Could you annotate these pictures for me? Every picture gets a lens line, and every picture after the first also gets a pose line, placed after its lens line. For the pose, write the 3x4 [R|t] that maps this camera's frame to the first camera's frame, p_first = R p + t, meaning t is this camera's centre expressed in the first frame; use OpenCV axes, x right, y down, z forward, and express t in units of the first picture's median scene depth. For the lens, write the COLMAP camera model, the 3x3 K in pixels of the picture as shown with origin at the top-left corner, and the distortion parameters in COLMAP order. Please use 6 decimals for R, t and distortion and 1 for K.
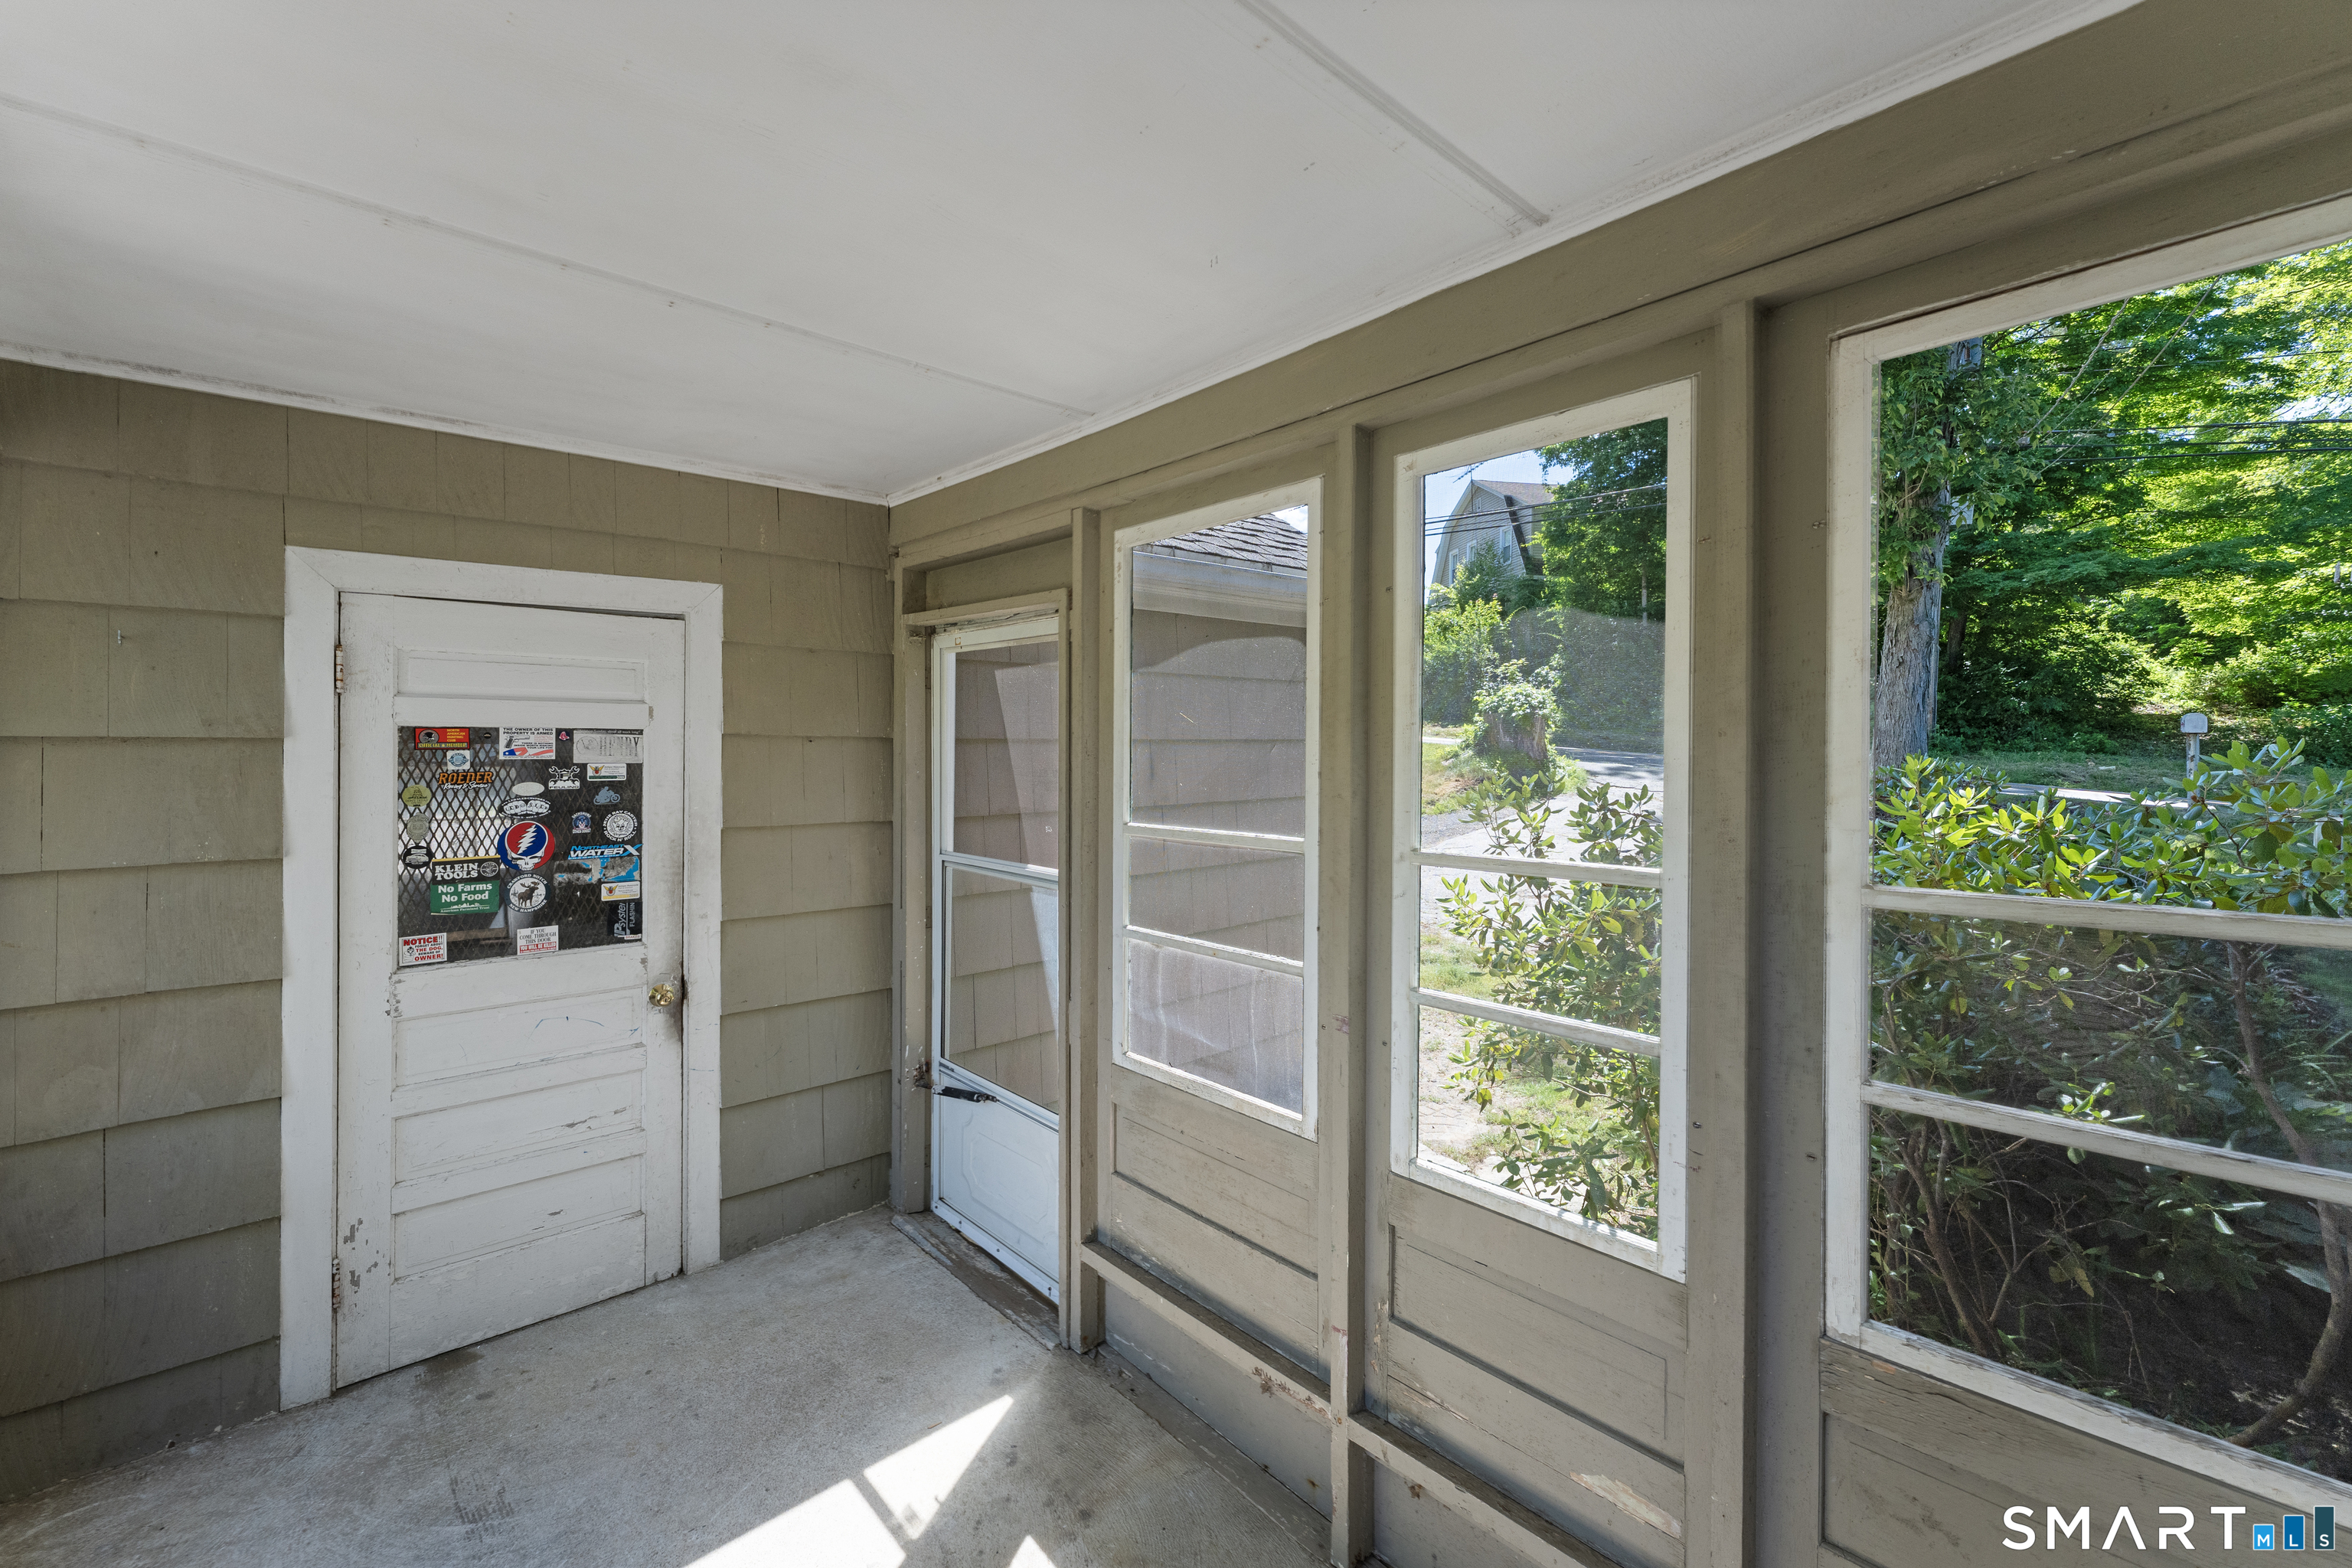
lens RADIAL K [[966.1, 0, 1184.4], [0, 966.1, 738.6], [0, 0, 1]] dist [0.000838, -0.000053]
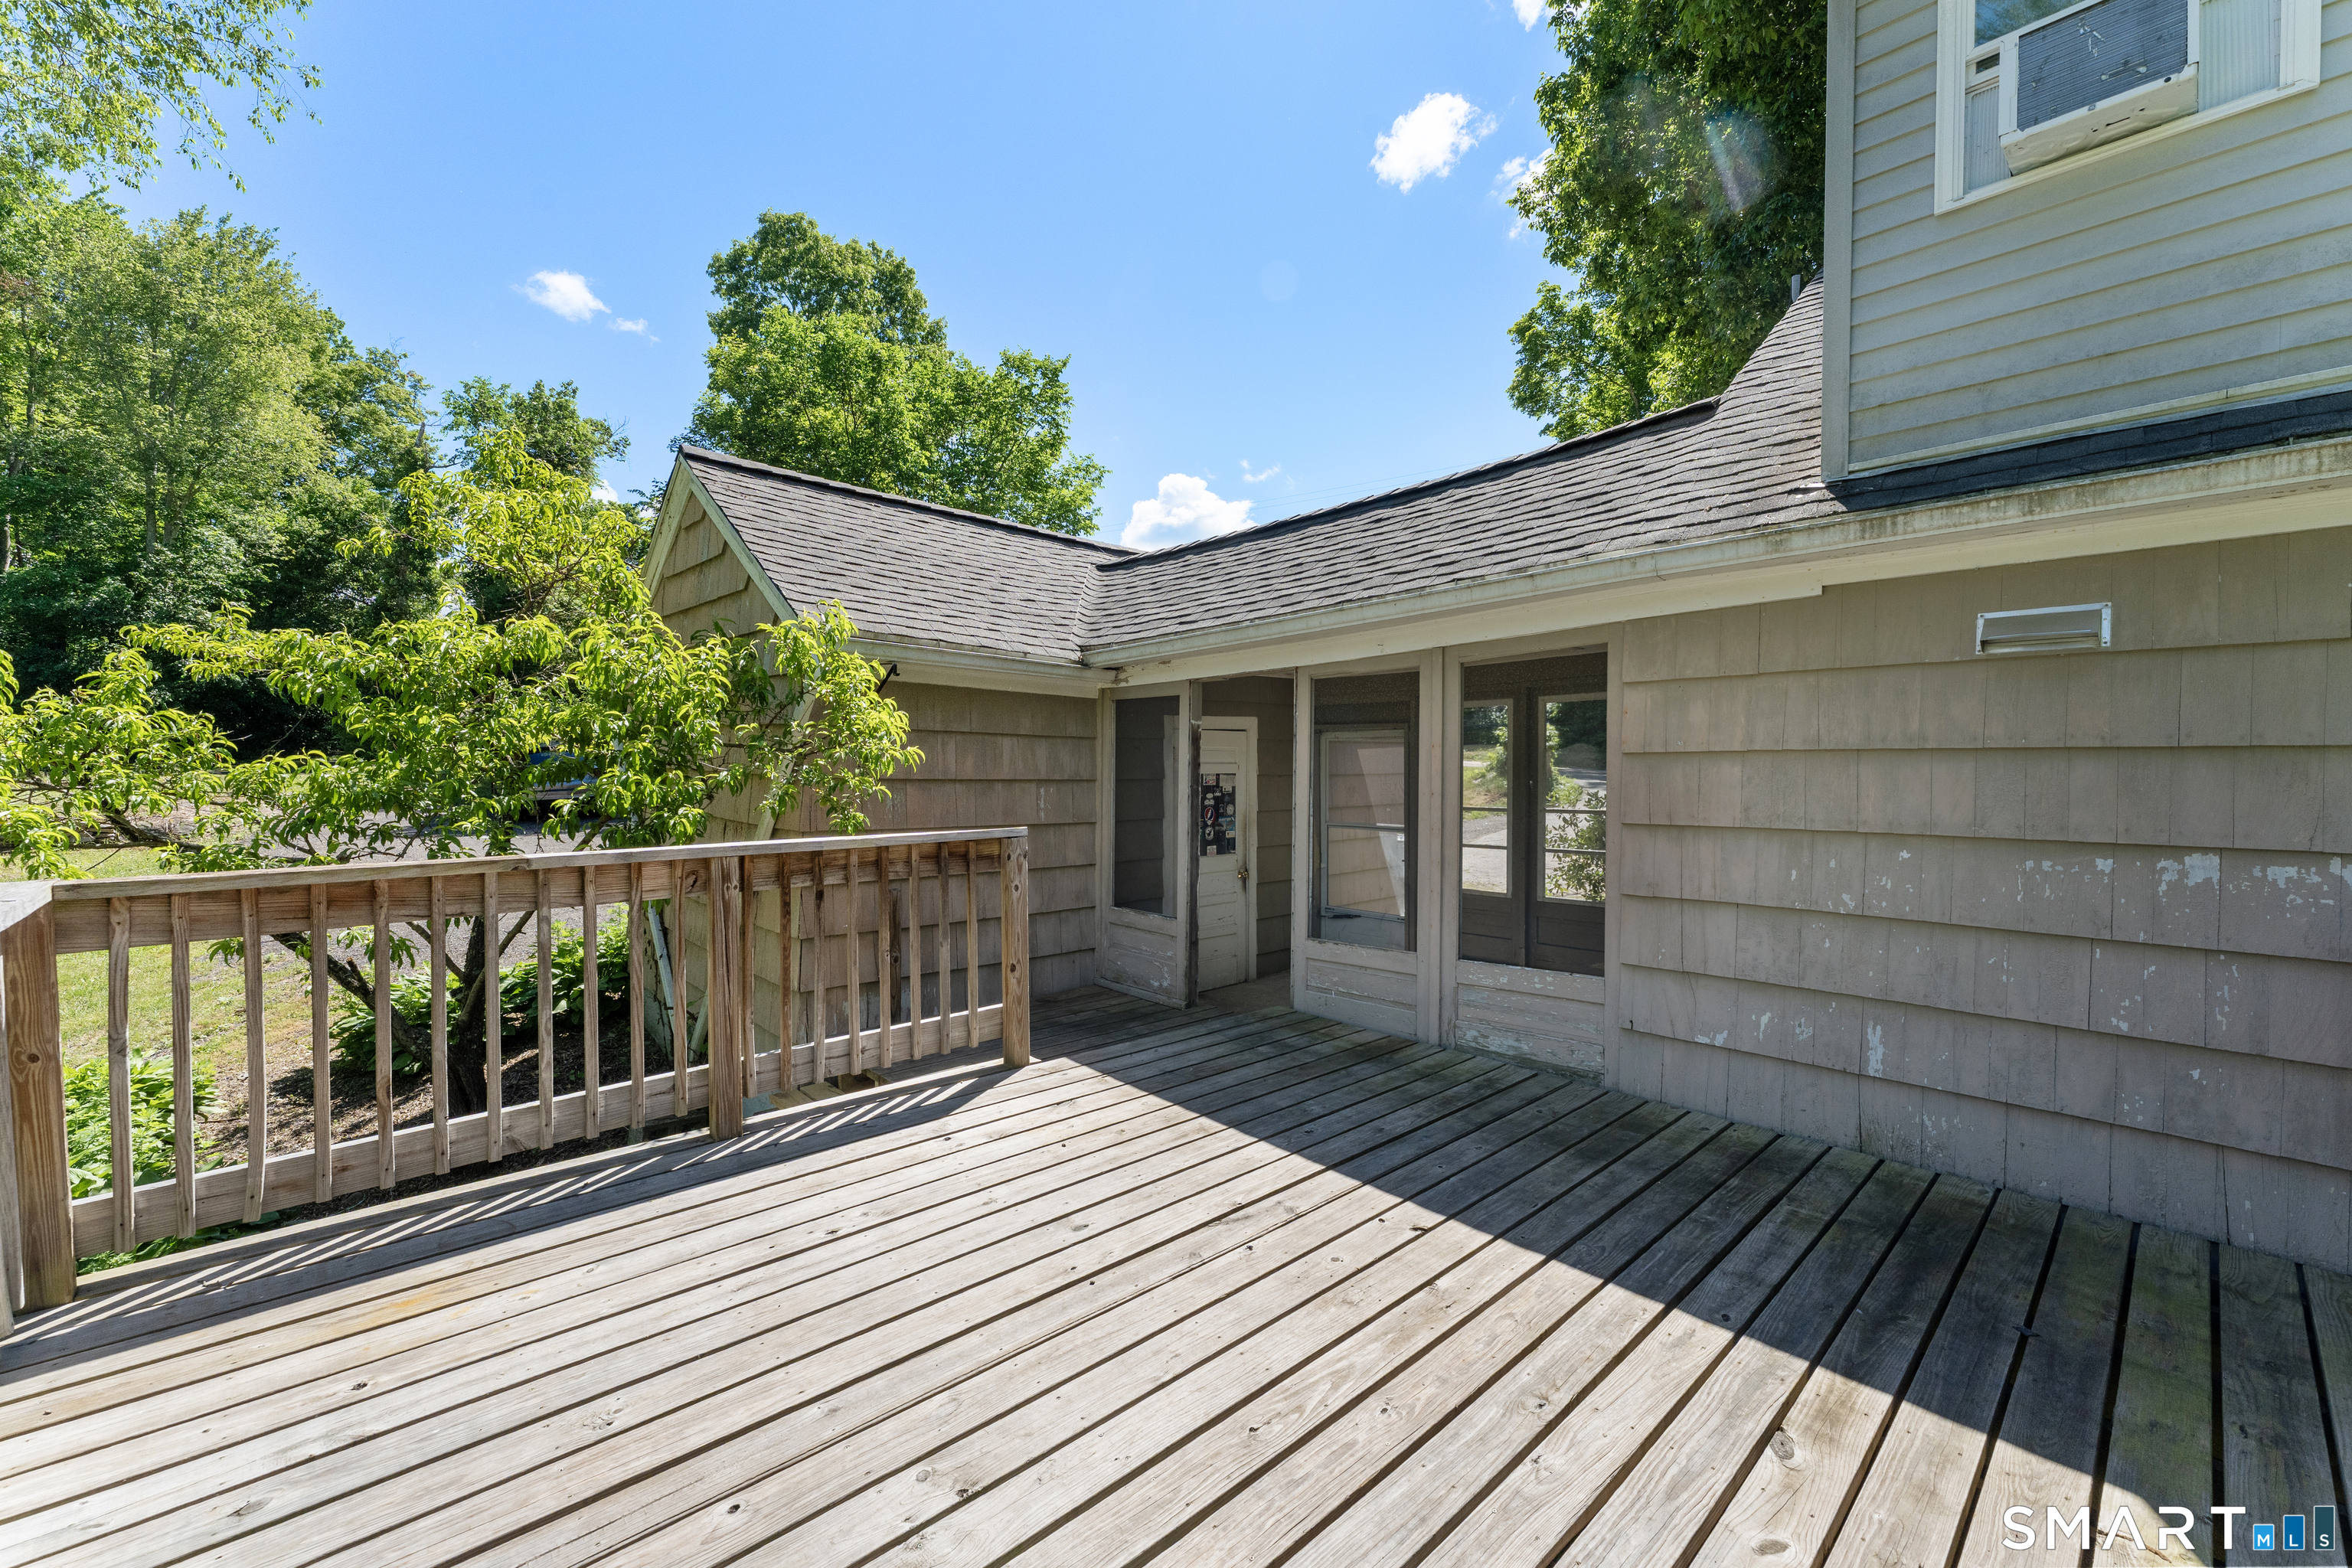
lens RADIAL K [[944.2, 0, 1177.5], [0, 944.2, 779.0], [0, 0, 1]] dist [0.000091, 0.000053]
pose [[0.999976, 0.003078, -0.006153, -0.700984], [-0.002907, 0.999617, 0.027511, -0.065363], [0.006235, -0.027492, 0.999603, -1.581686]]
